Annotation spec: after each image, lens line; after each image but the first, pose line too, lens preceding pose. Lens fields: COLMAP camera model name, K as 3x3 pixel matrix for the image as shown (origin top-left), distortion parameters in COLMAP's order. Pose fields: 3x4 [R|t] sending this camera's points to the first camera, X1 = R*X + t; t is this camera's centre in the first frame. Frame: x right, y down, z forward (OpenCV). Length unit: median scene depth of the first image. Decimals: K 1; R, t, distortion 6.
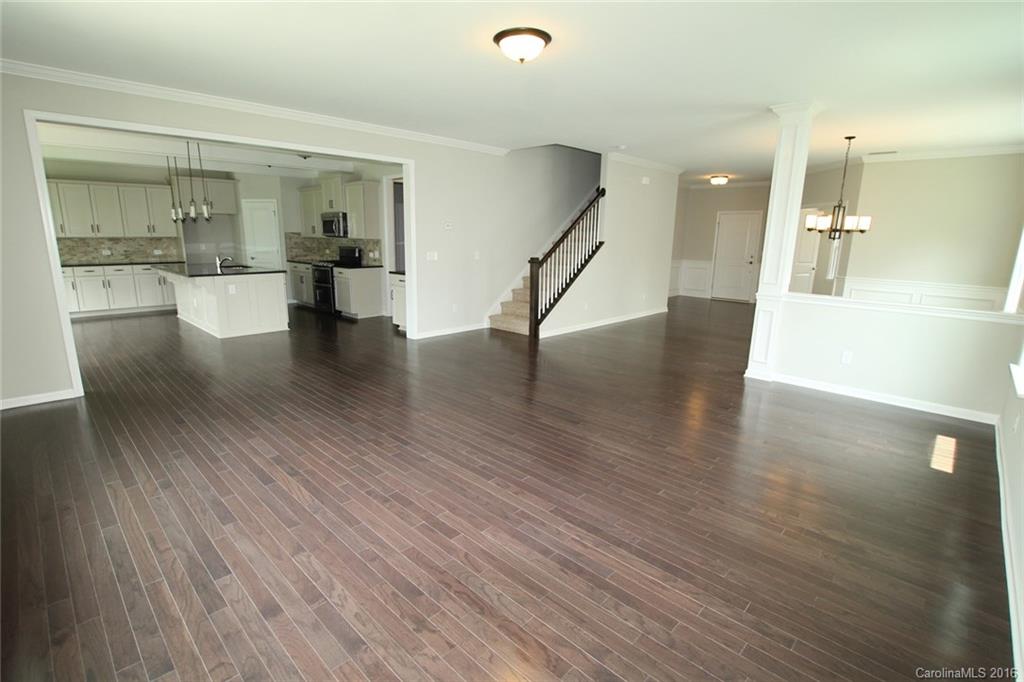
lens RADIAL K [[487.7, 0, 505.9], [0, 487.7, 341.2], [0, 0, 1]] dist [-0.029005, 0.001178]
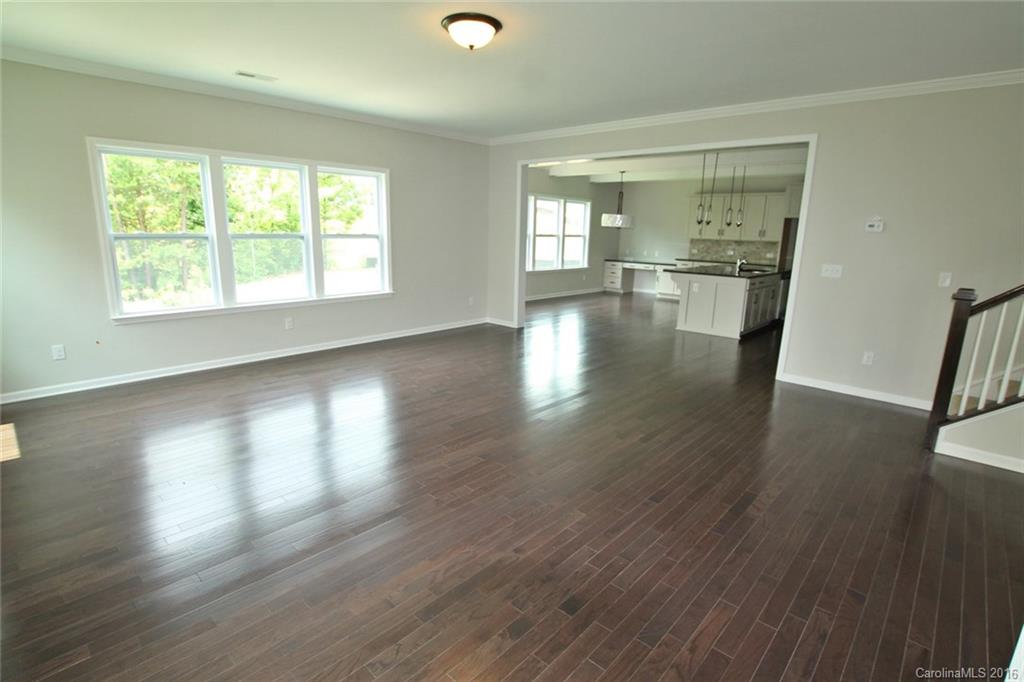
lens RADIAL K [[487.7, 0, 492.4], [0, 487.7, 343.1], [0, 0, 1]] dist [-0.029005, 0.001178]
pose [[0.027042, 0.214781, -0.976288, 0.503153], [-0.232769, 0.951152, 0.202803, -0.103132], [0.972156, 0.221766, 0.075716, 0.504157]]
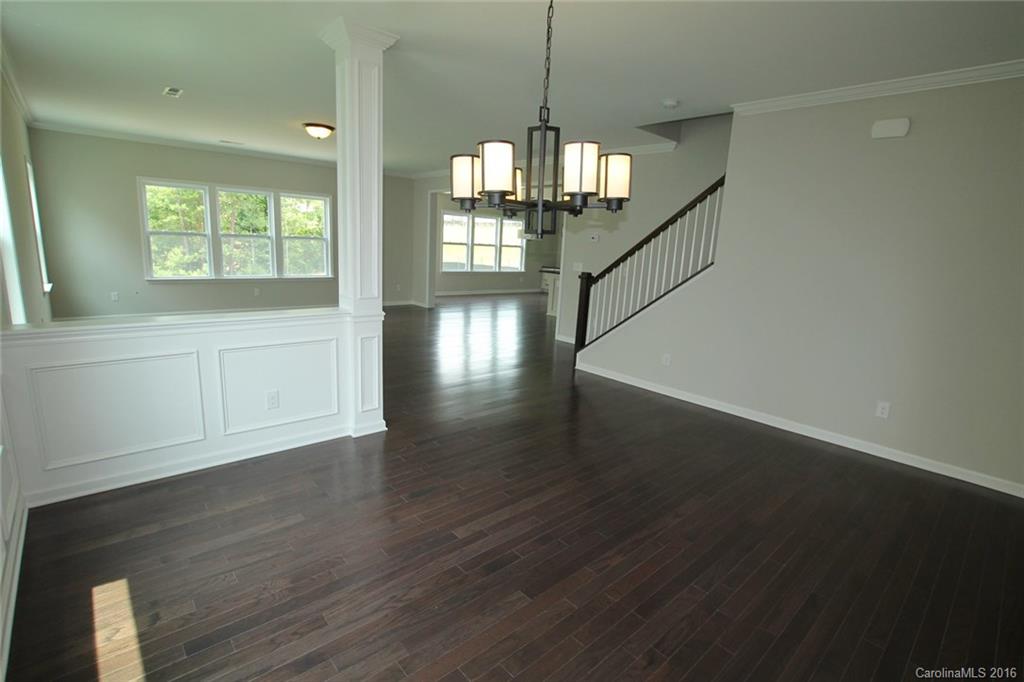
lens RADIAL K [[487.7, 0, 514.2], [0, 487.7, 346.2], [0, 0, 1]] dist [-0.029005, 0.001178]
pose [[-0.059825, 0.190782, -0.979808, 0.905438], [-0.263671, 0.943684, 0.199847, -0.183159], [0.962756, 0.270303, -0.006152, 0.903087]]
